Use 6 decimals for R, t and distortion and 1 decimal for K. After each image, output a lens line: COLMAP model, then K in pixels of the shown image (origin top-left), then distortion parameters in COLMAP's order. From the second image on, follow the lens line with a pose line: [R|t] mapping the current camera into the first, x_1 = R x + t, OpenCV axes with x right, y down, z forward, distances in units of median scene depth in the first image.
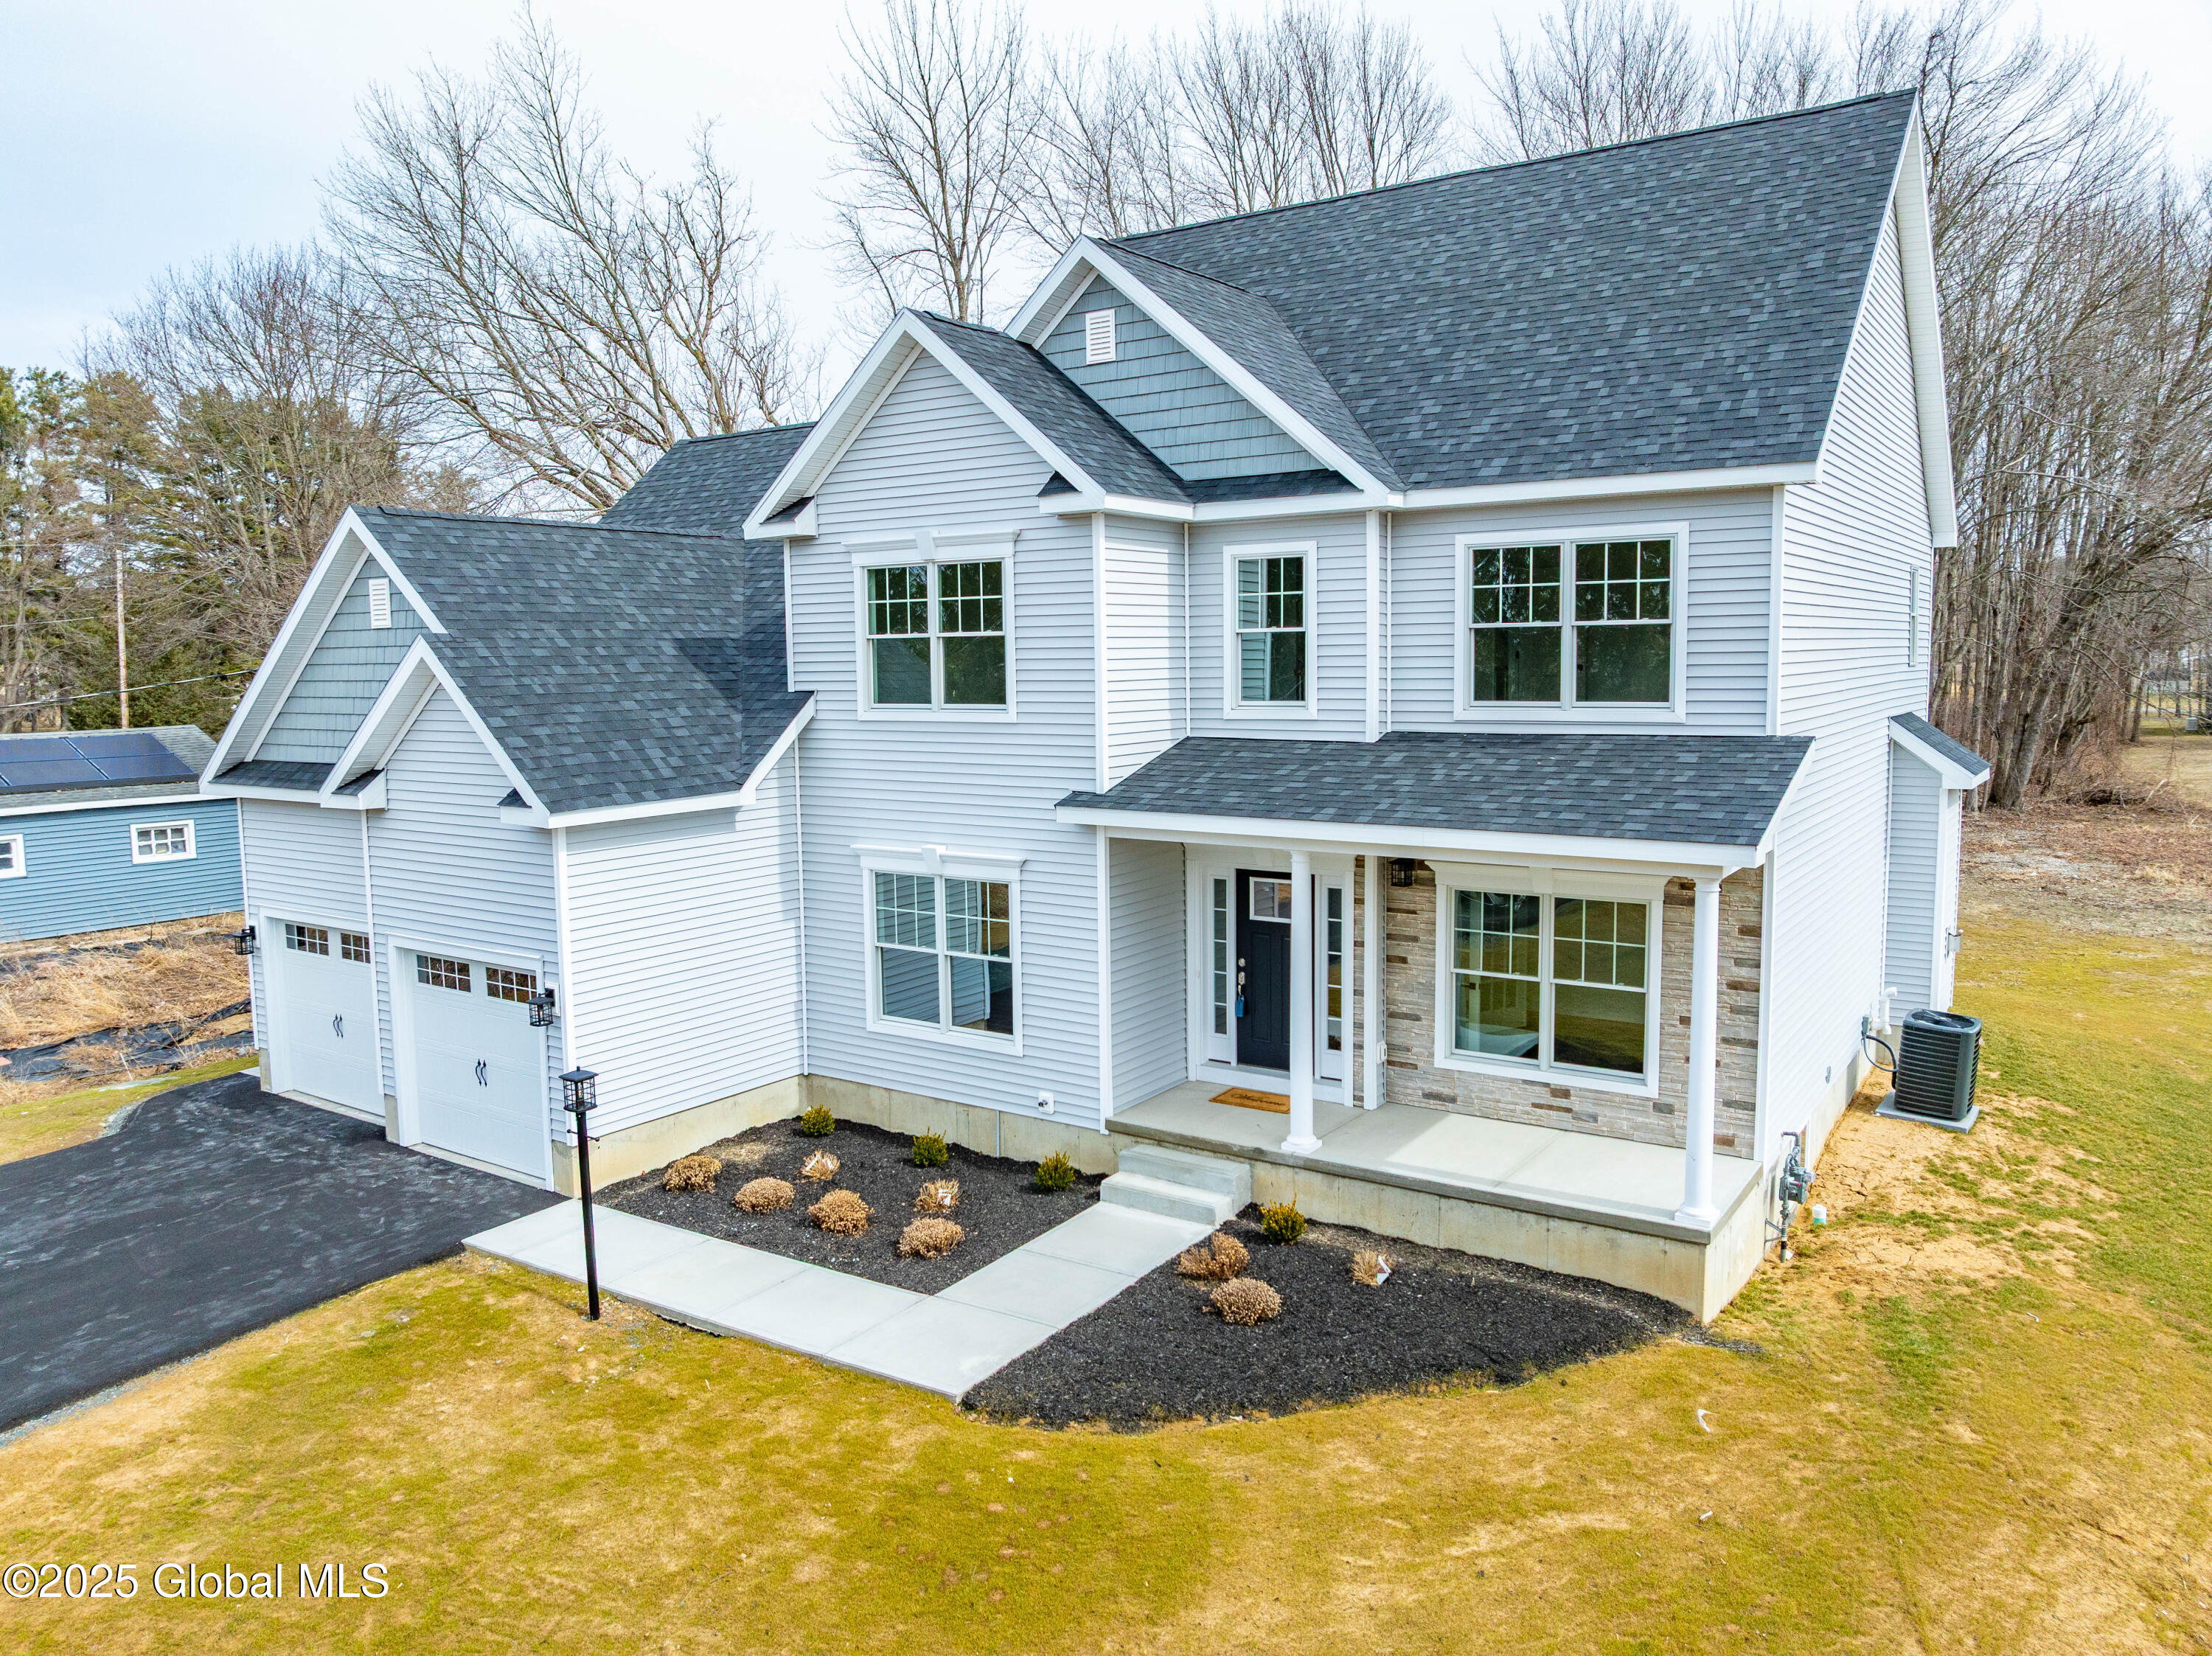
lens RADIAL K [[1560.9, 0, 1106.6], [0, 1560.9, 813.5], [0, 0, 1]] dist [-0.046123, 0.008459]
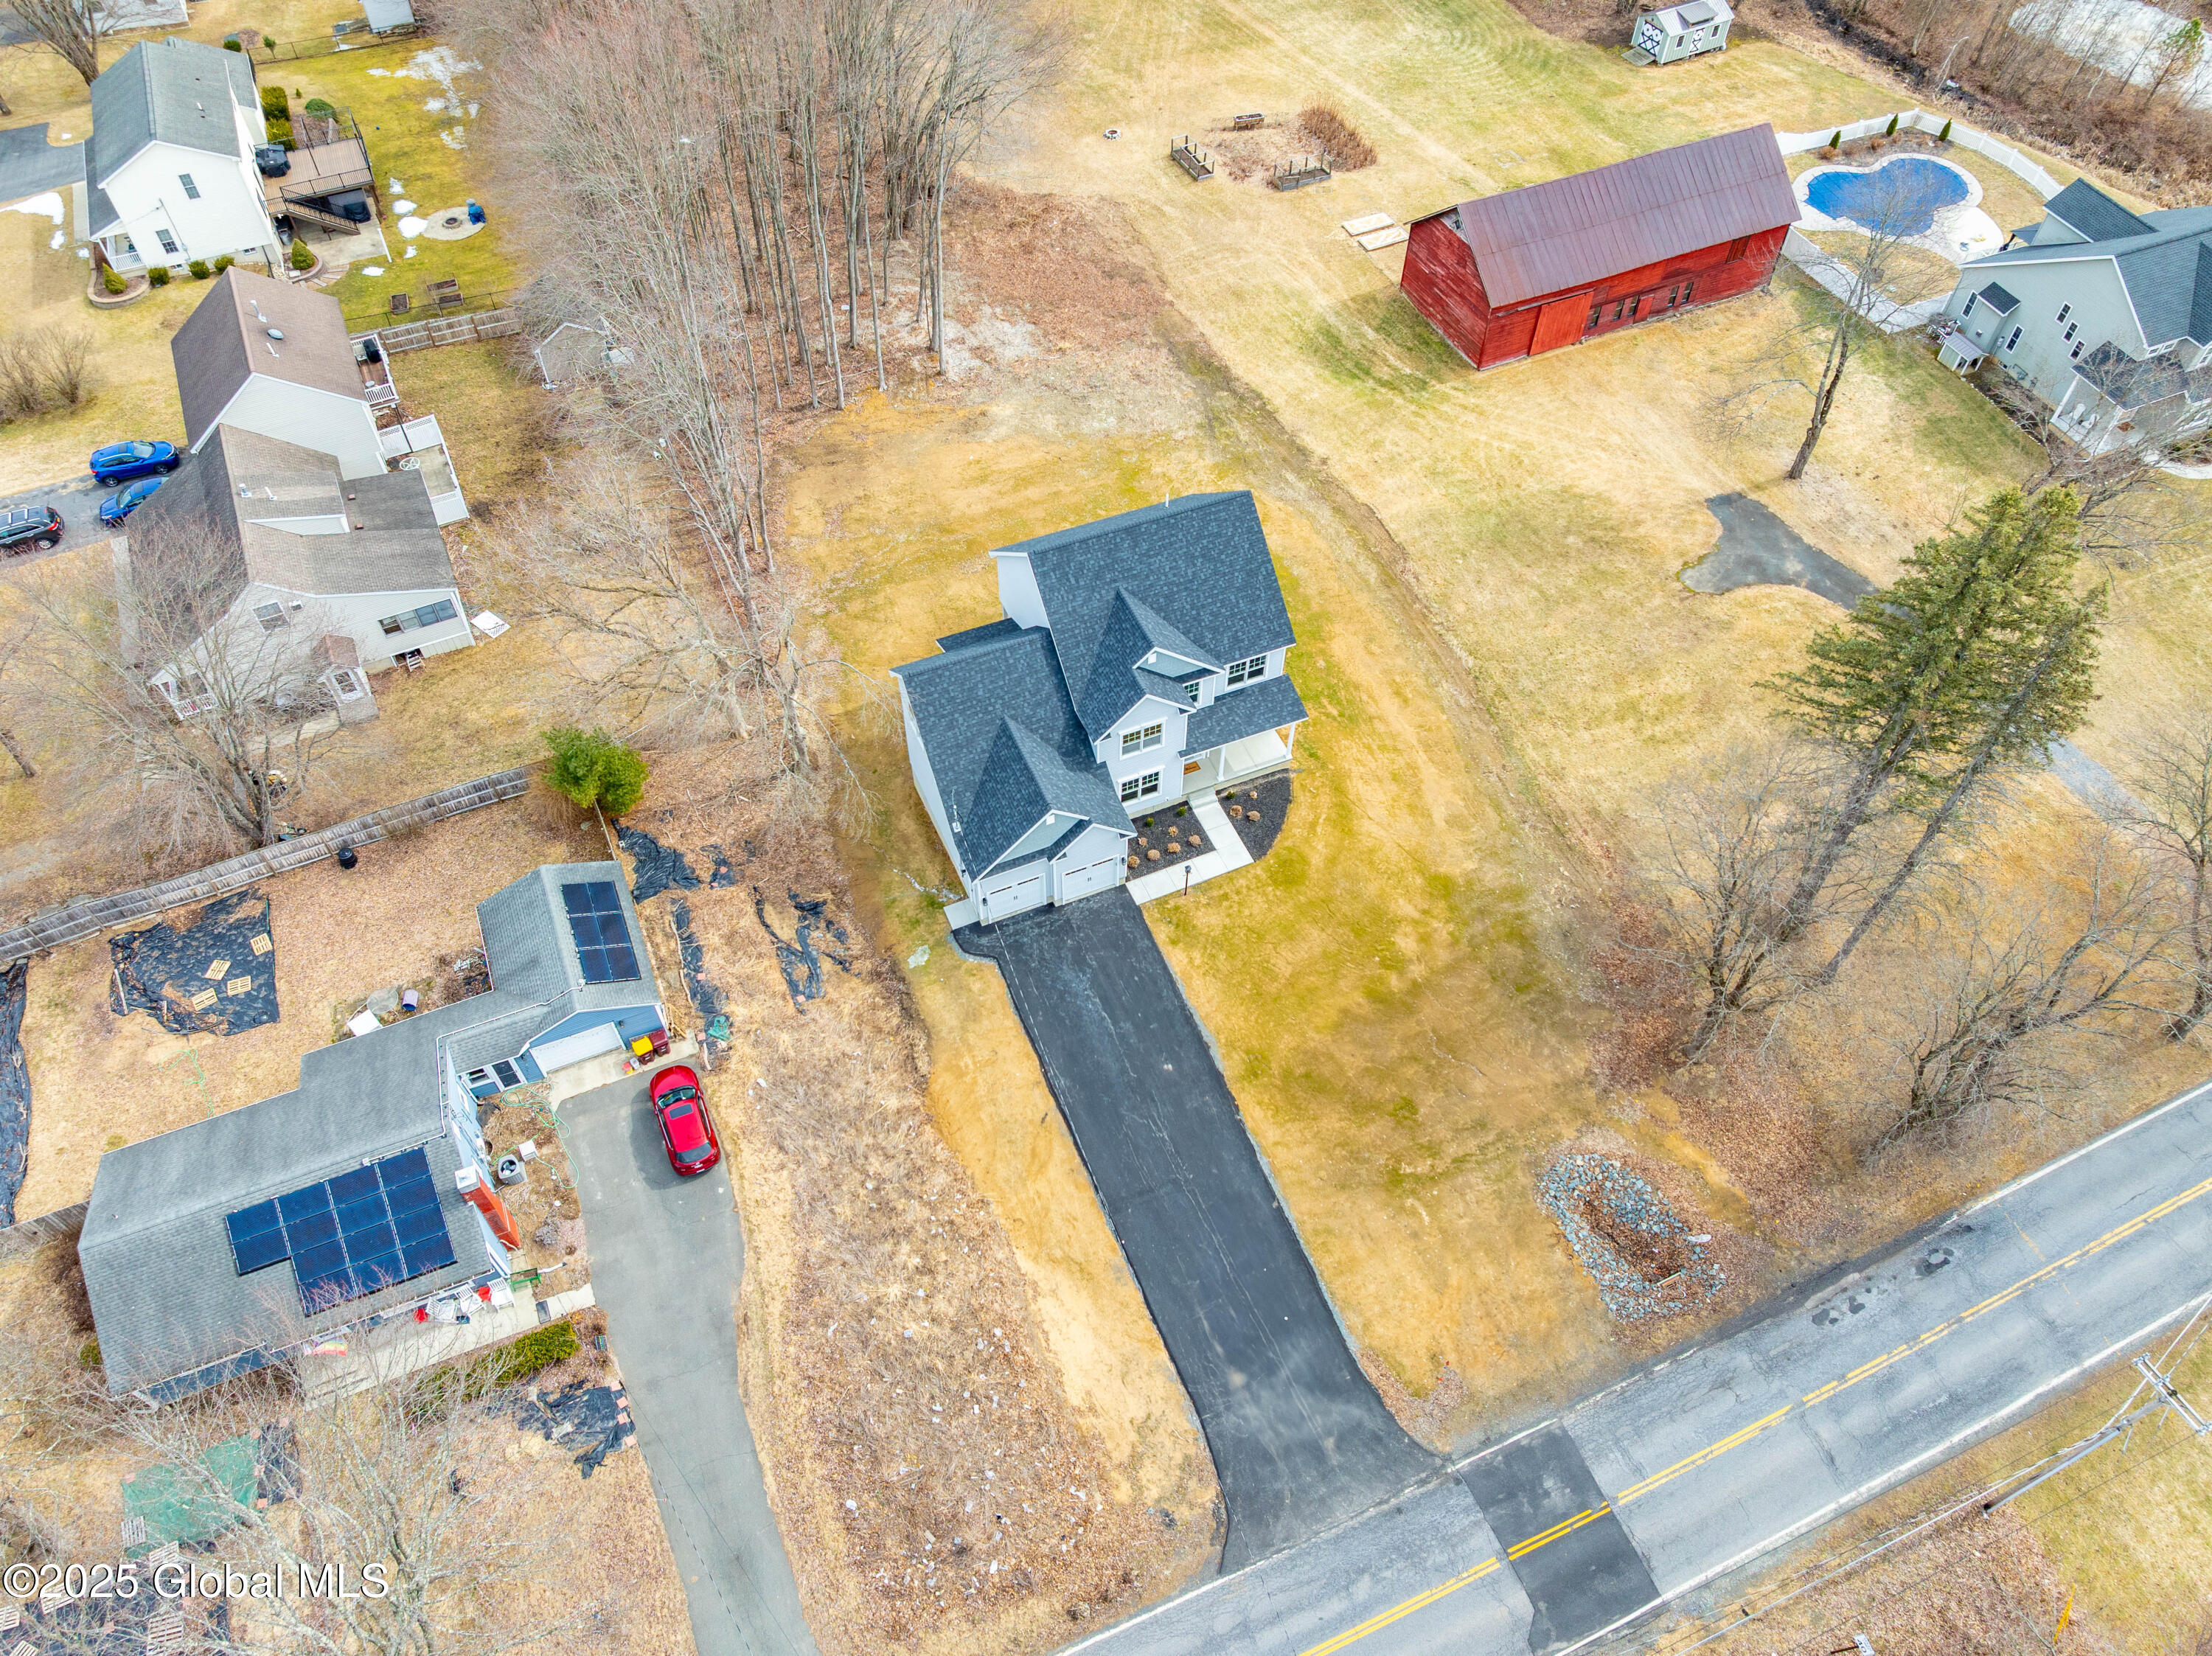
lens RADIAL K [[1689.8, 0, 1093.7], [0, 1689.8, 703.9], [0, 0, 1]] dist [-0.043510, 0.002060]
pose [[0.541791, -0.617514, 0.570209, -2.812634], [0.071259, 0.709710, 0.700881, -3.504381], [-0.837487, -0.339099, 0.428518, -0.845739]]
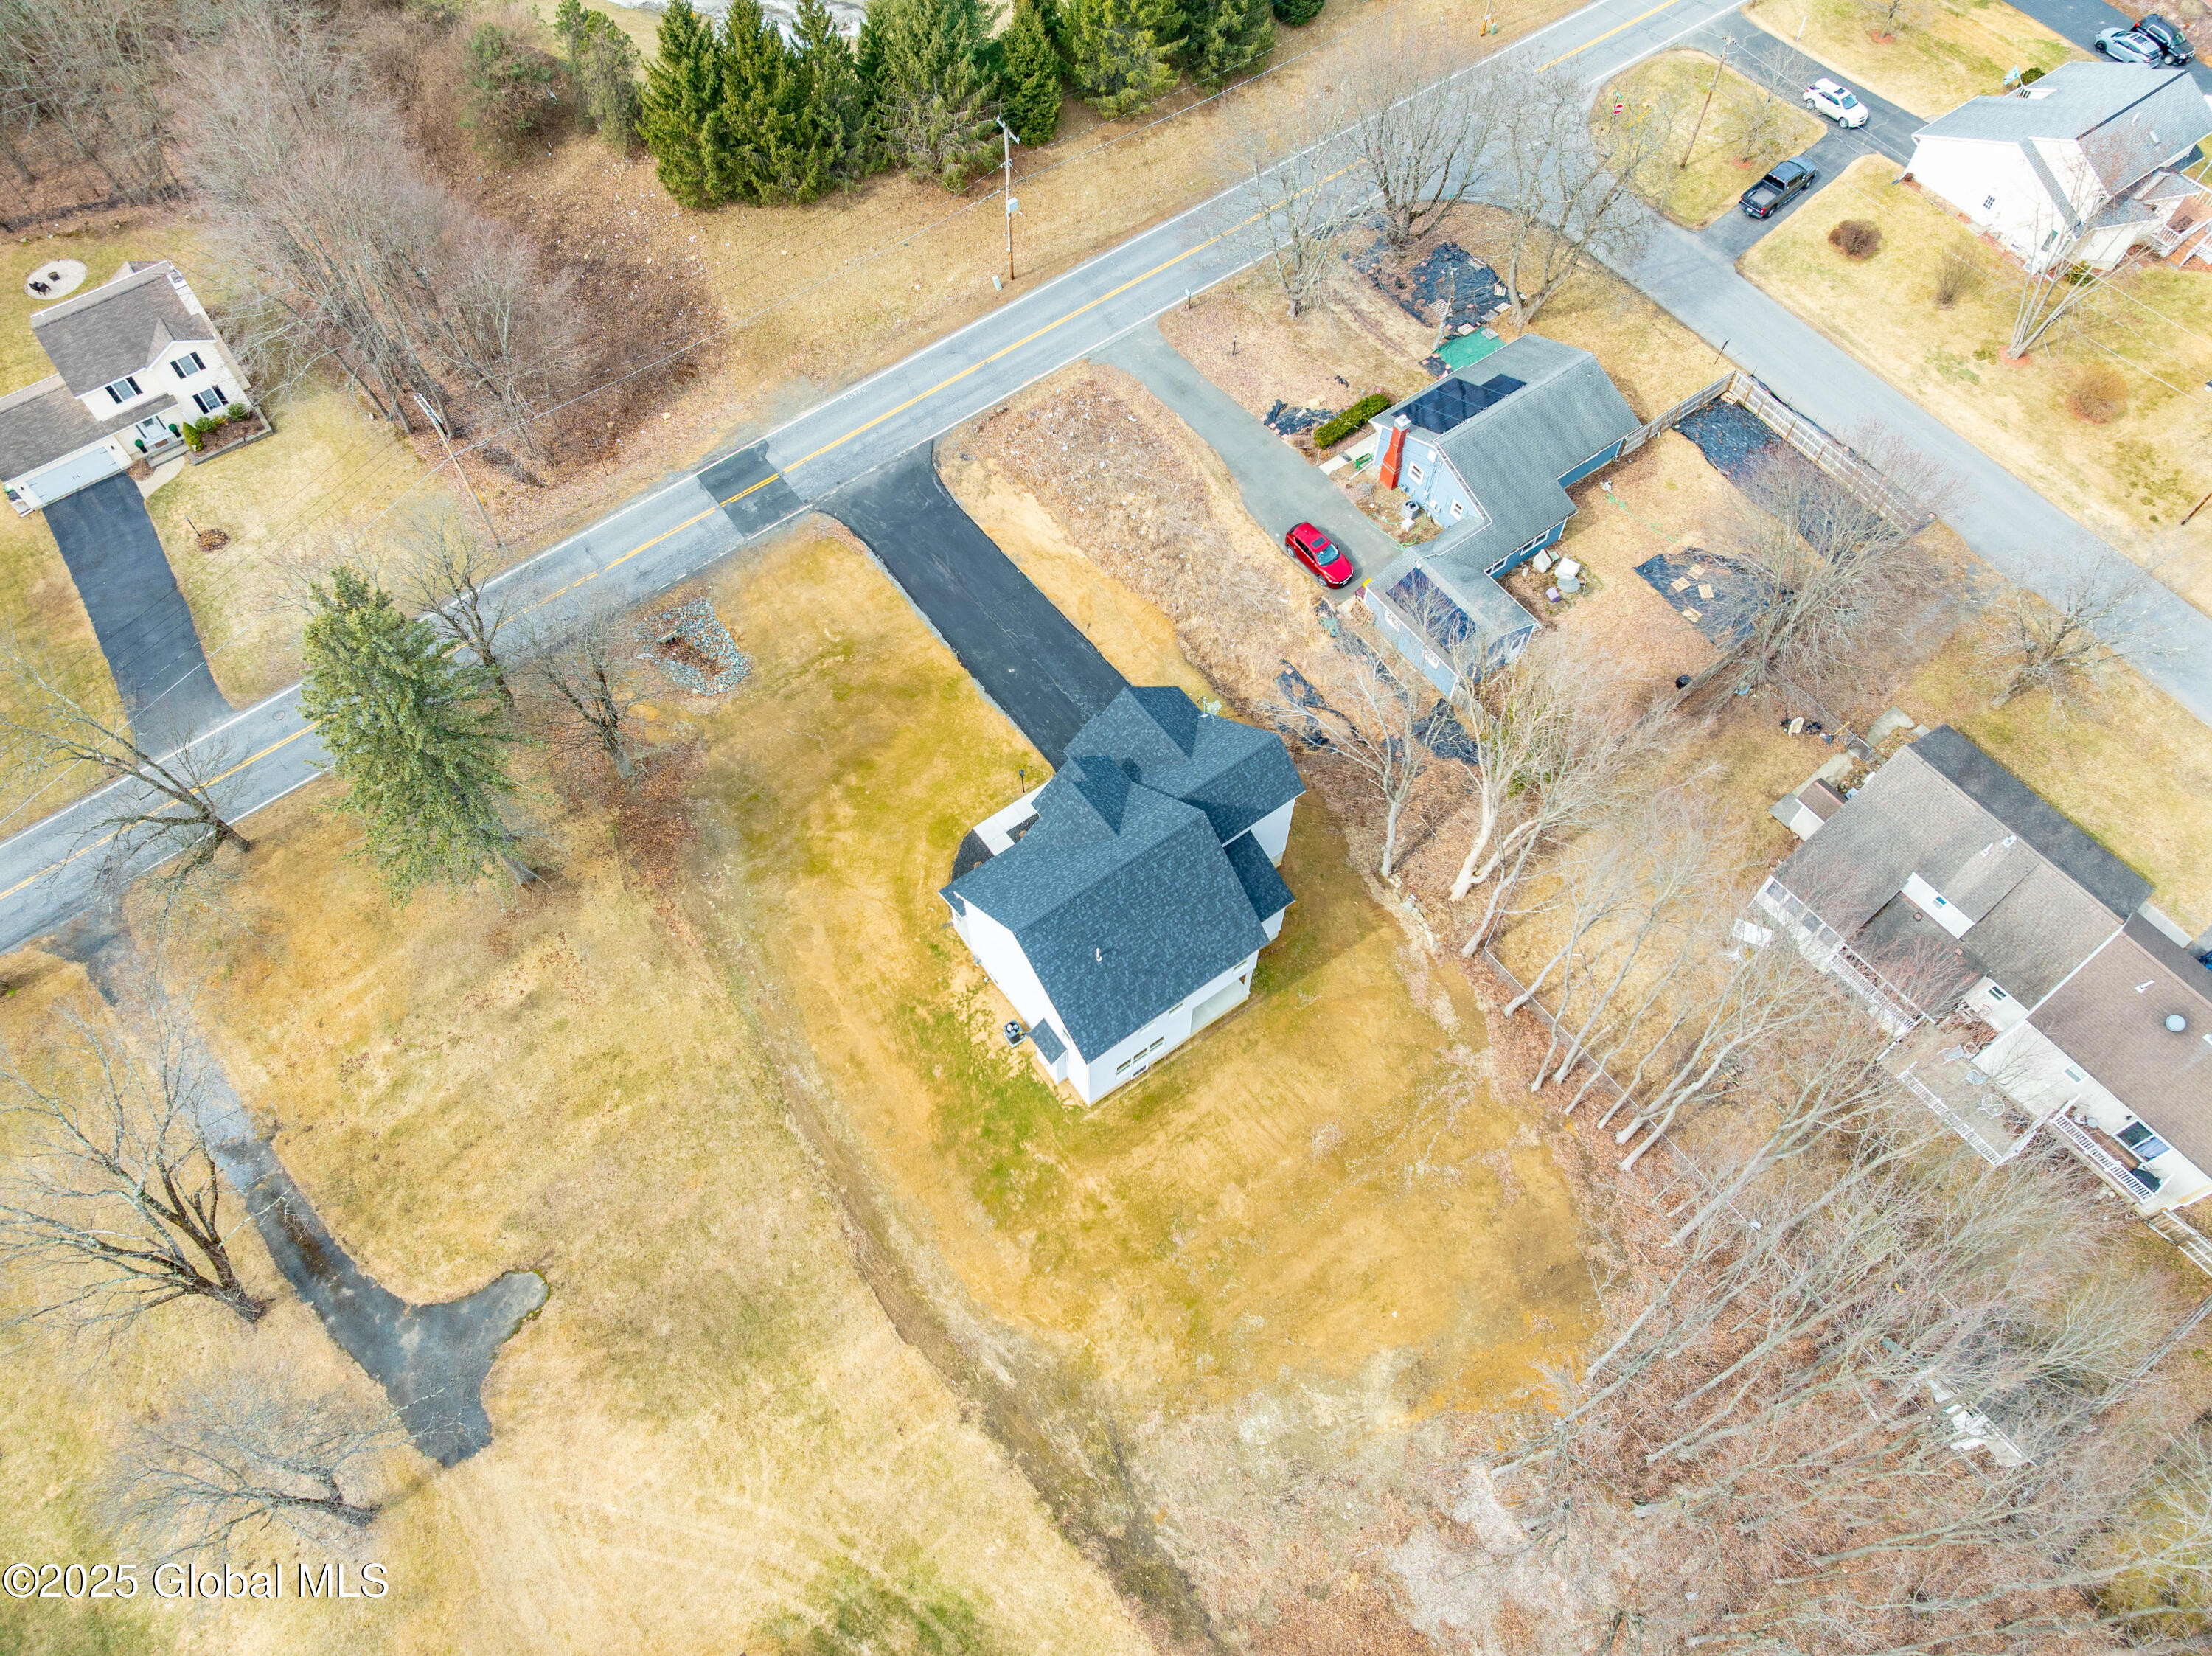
lens RADIAL K [[1698.7, 0, 1049.4], [0, 1698.7, 717.3], [0, 0, 1]] dist [-0.014502, -0.081558]
pose [[-0.352543, 0.788250, -0.504356, 2.491235], [-0.062300, 0.517994, 0.853113, -4.949694], [0.933720, 0.332180, -0.133507, 1.600513]]
